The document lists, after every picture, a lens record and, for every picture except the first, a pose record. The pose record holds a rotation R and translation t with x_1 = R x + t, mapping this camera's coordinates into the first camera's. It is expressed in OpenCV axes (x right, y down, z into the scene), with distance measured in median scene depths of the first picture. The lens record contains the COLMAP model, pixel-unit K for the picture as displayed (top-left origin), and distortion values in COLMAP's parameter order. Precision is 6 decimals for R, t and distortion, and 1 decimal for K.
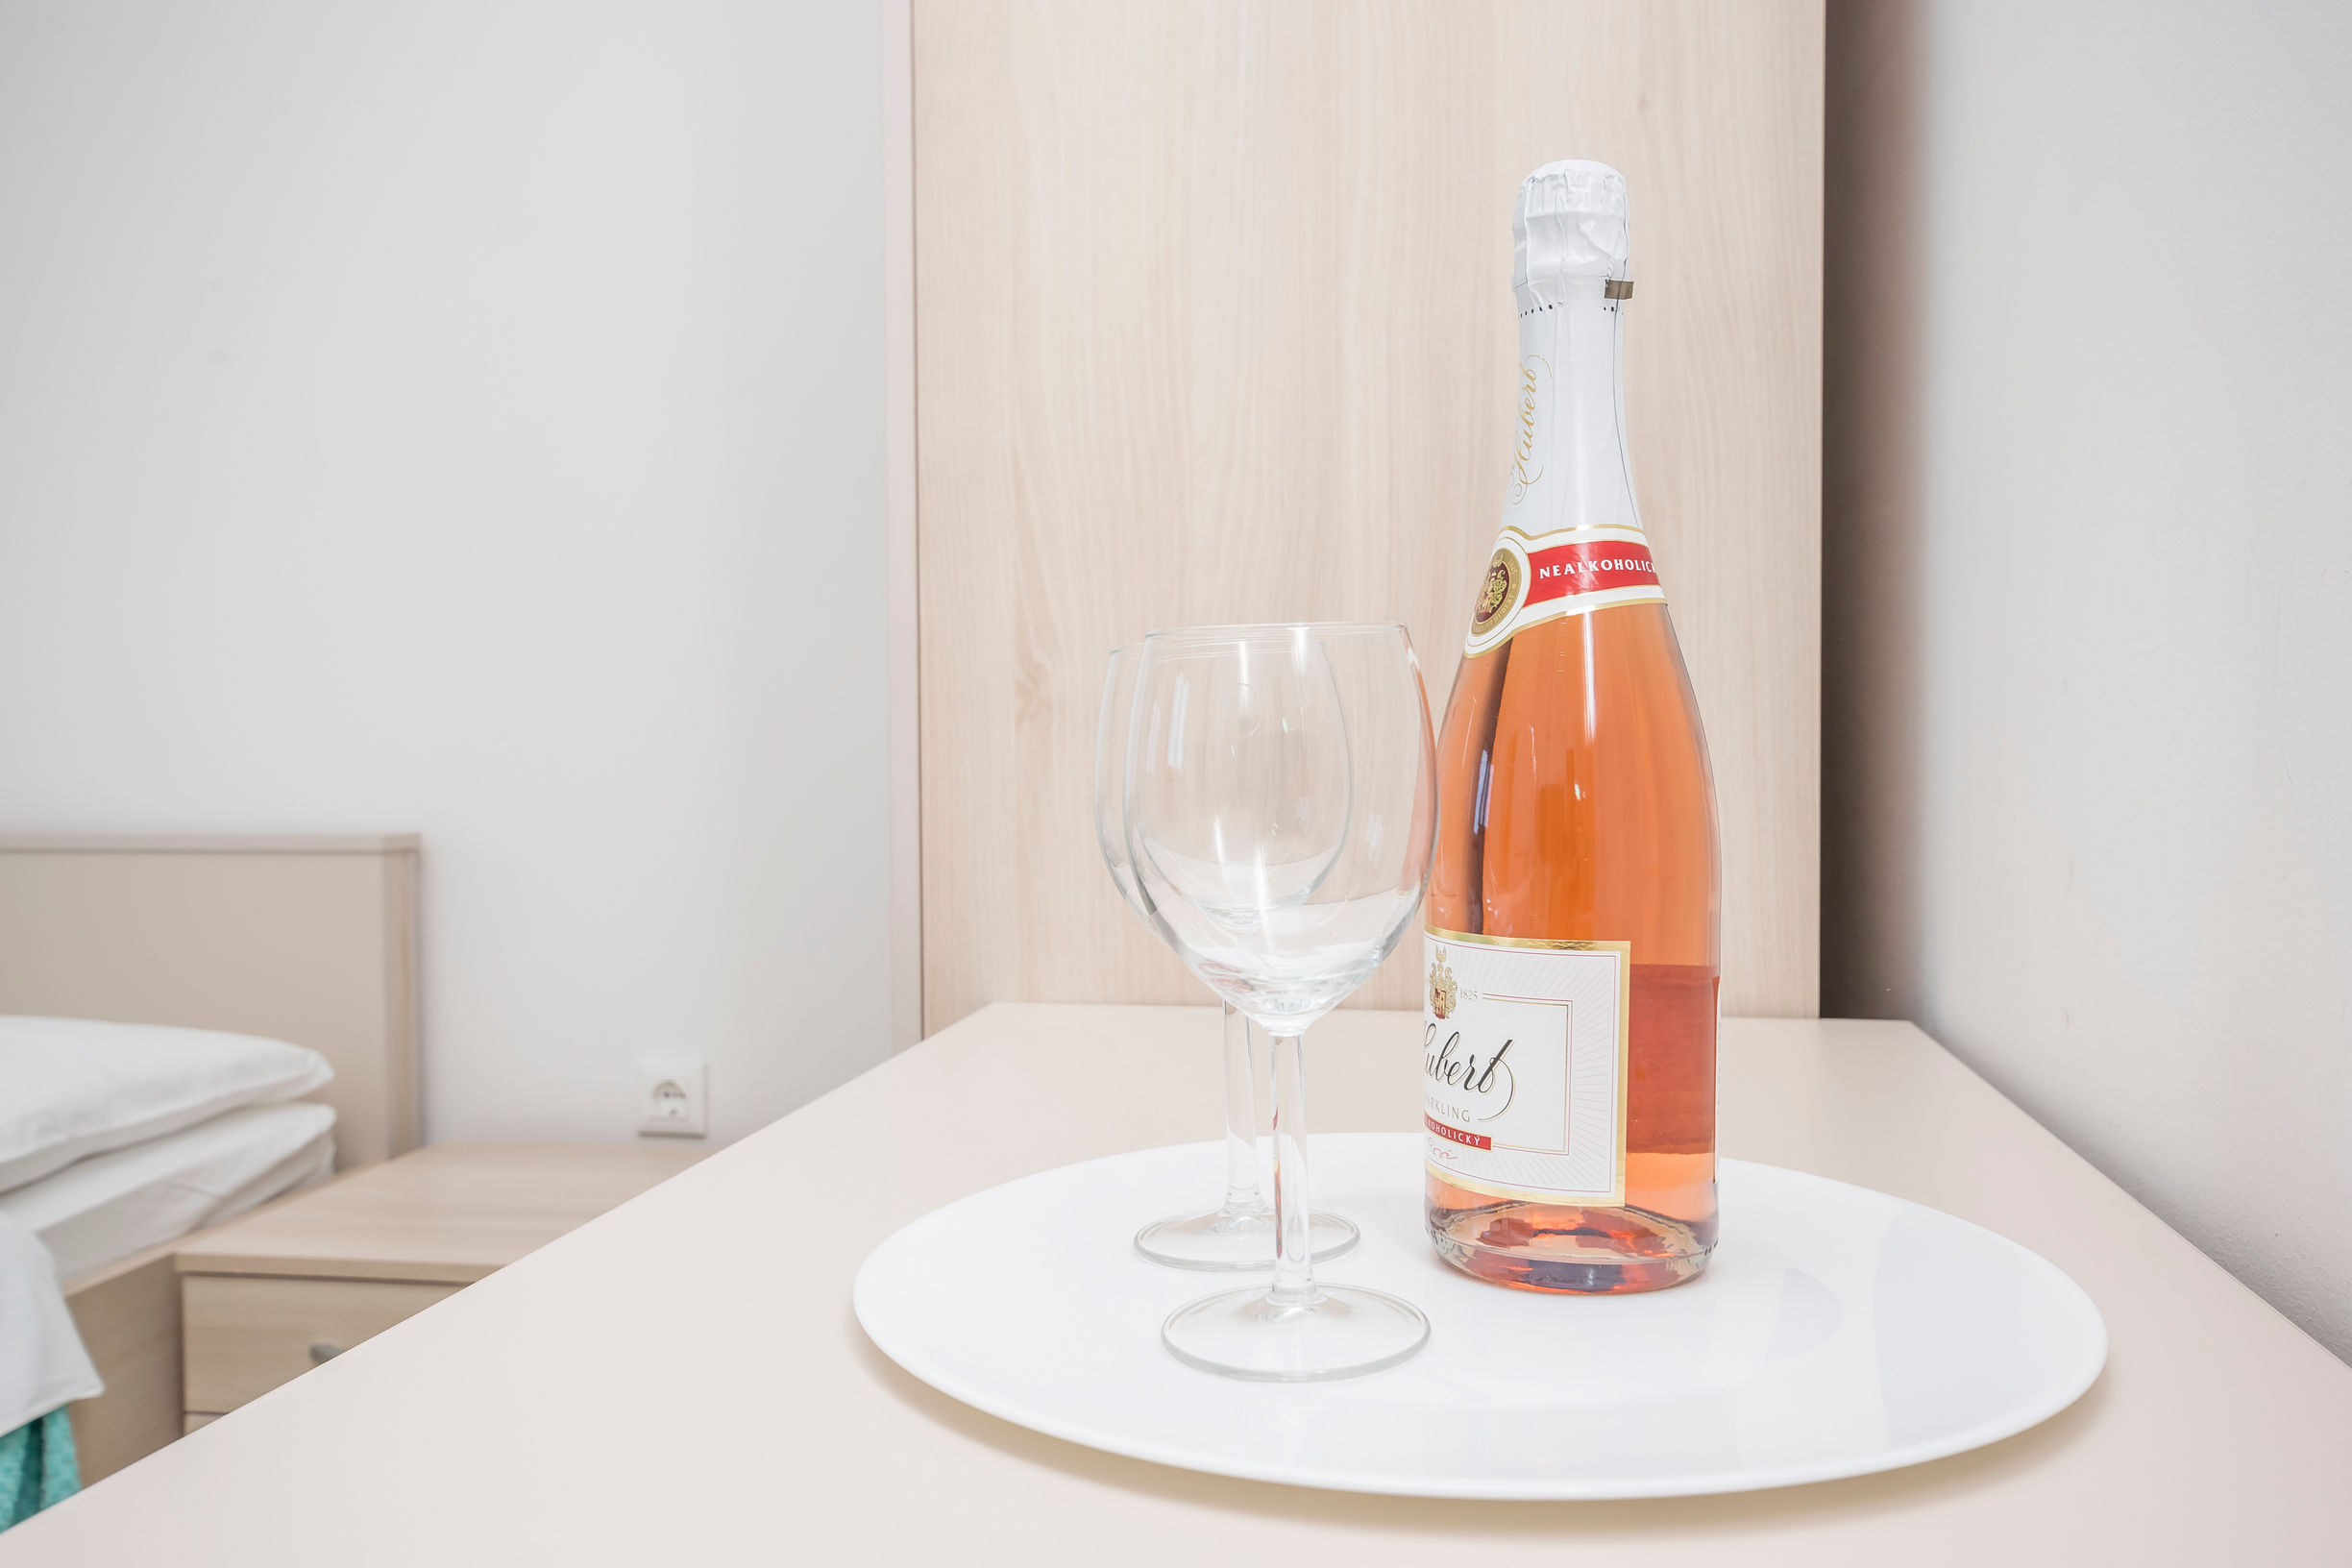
lens RADIAL K [[2049.2, 0, 1176.0], [0, 2049.2, 784.0], [0, 0, 1]] dist [0.031169, 0.219330]
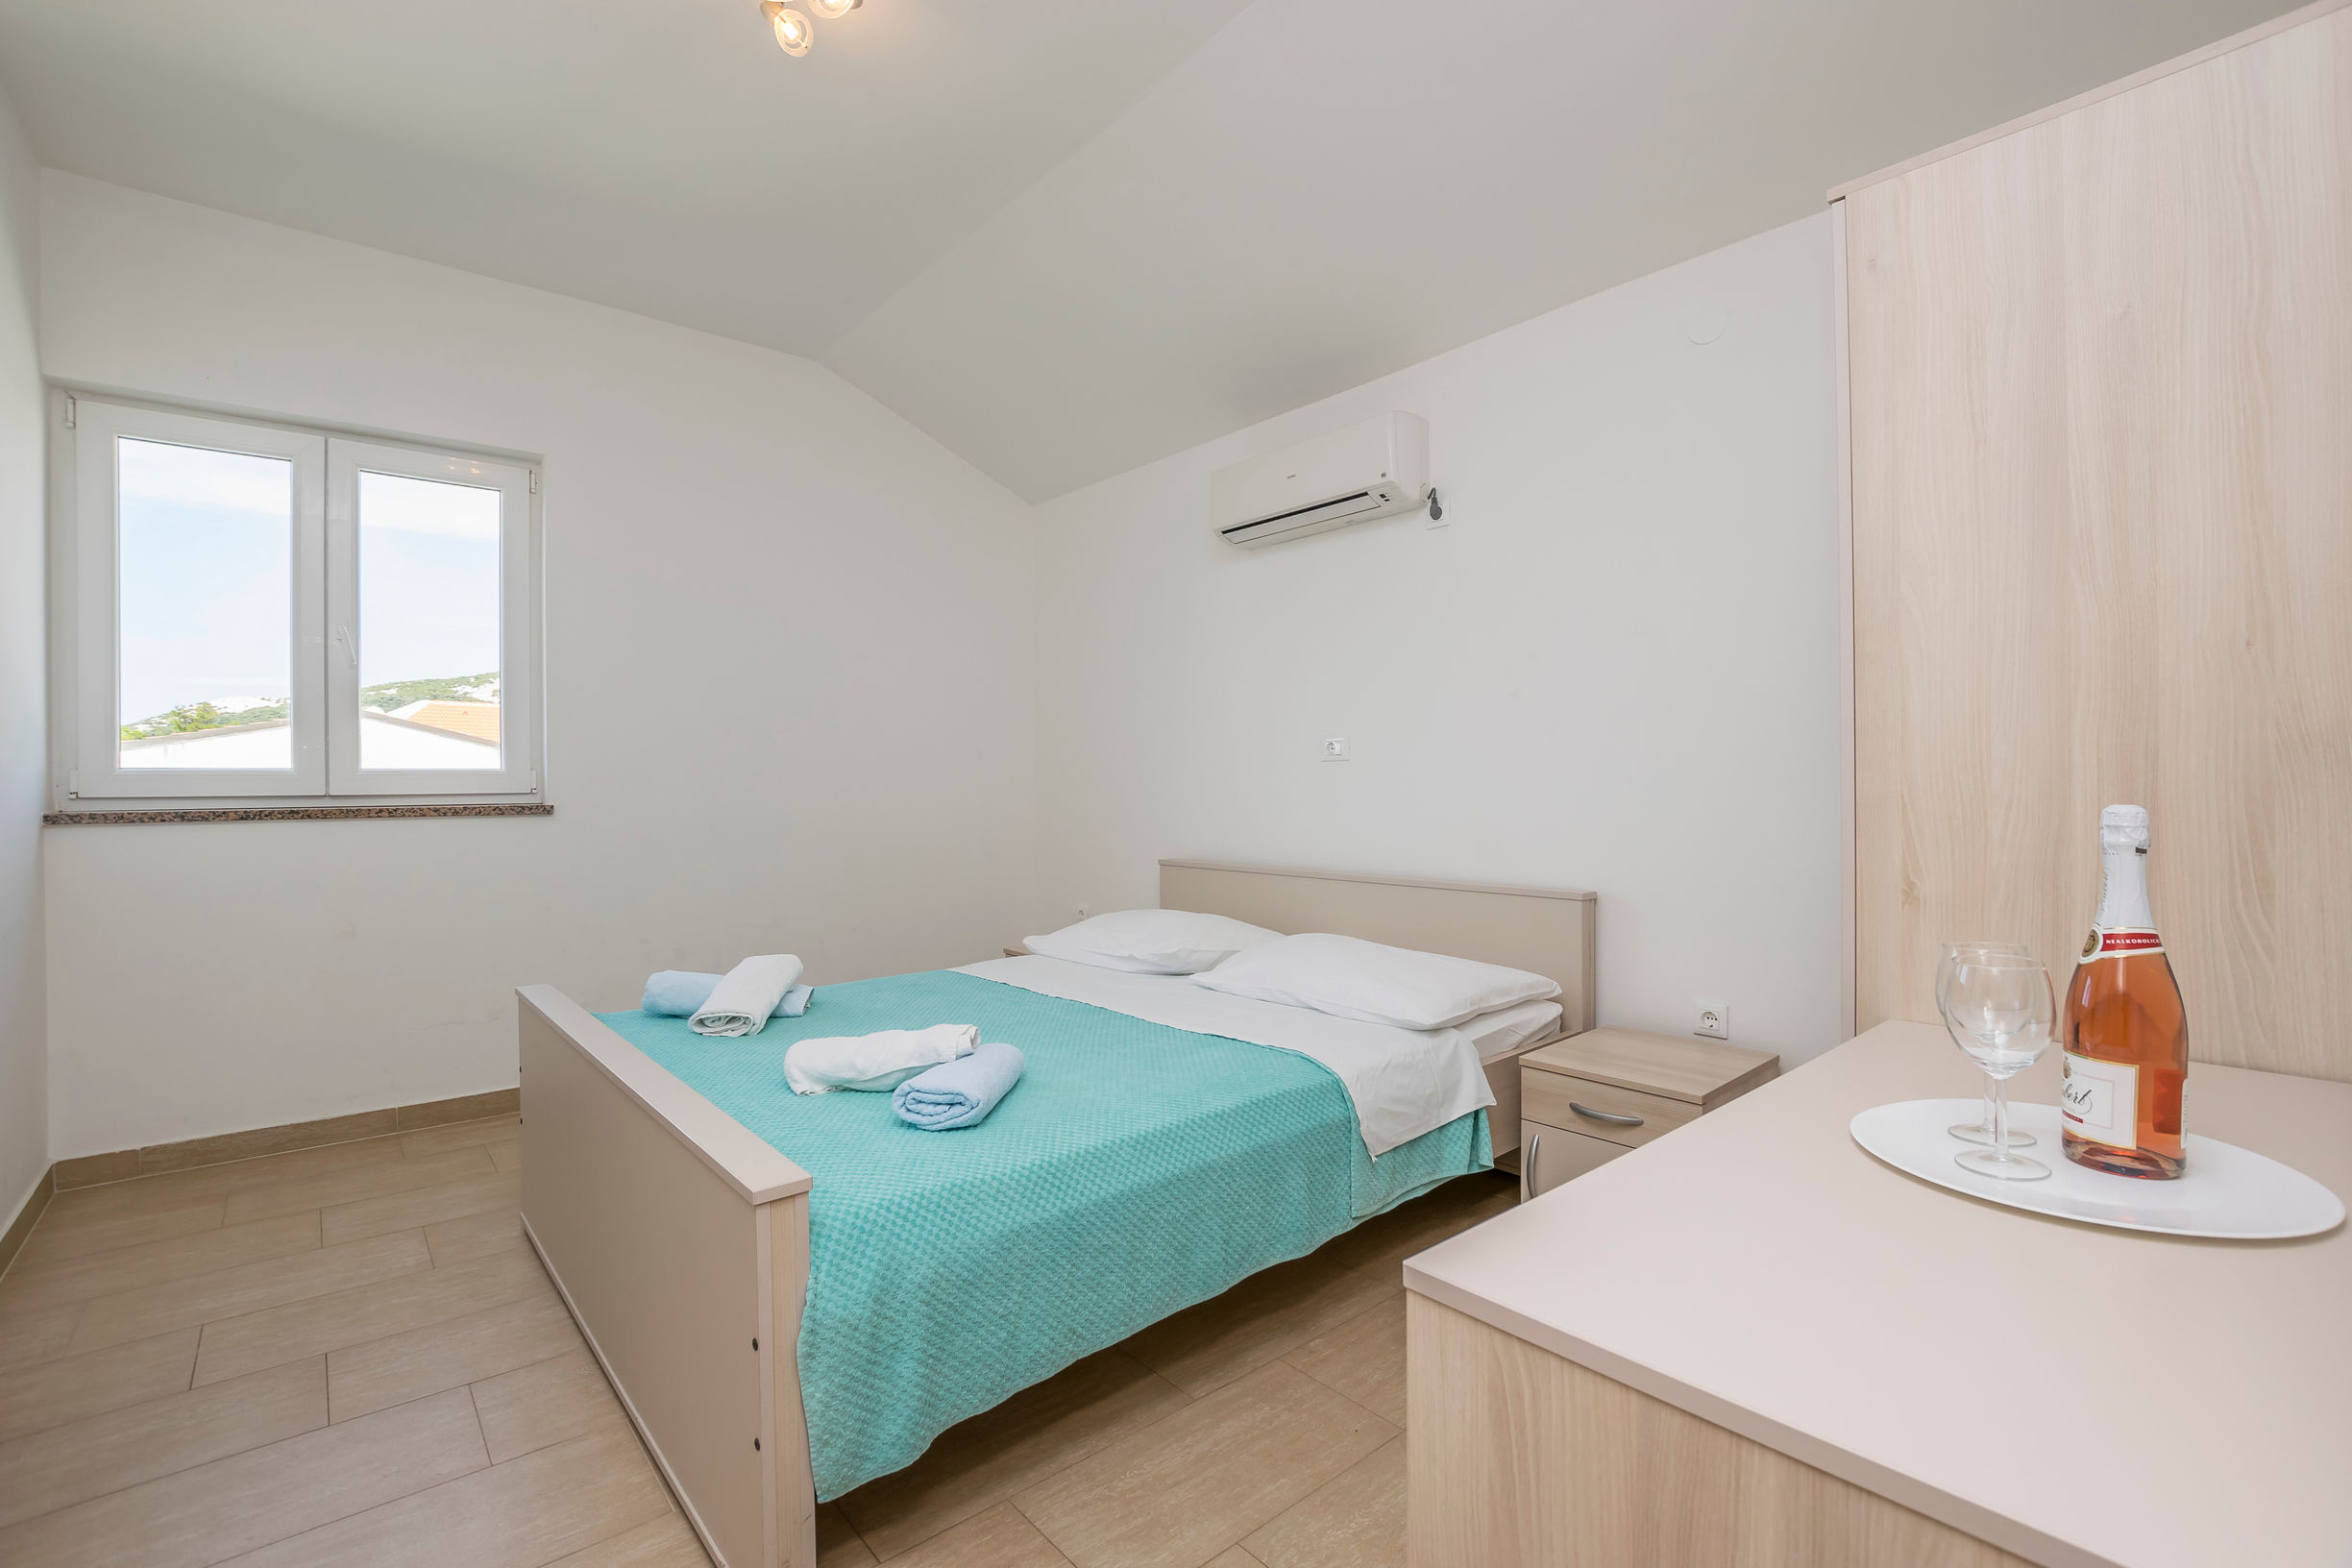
lens RADIAL K [[1132.3, 0, 1176.0], [0, 1132.3, 784.0], [0, 0, 1]] dist [0.002977, 0.000624]
pose [[0.801111, 0.006815, -0.598477, 0.071318], [-0.016763, 0.999798, -0.011054, -0.285439], [0.598281, 0.018888, 0.801064, -1.181372]]
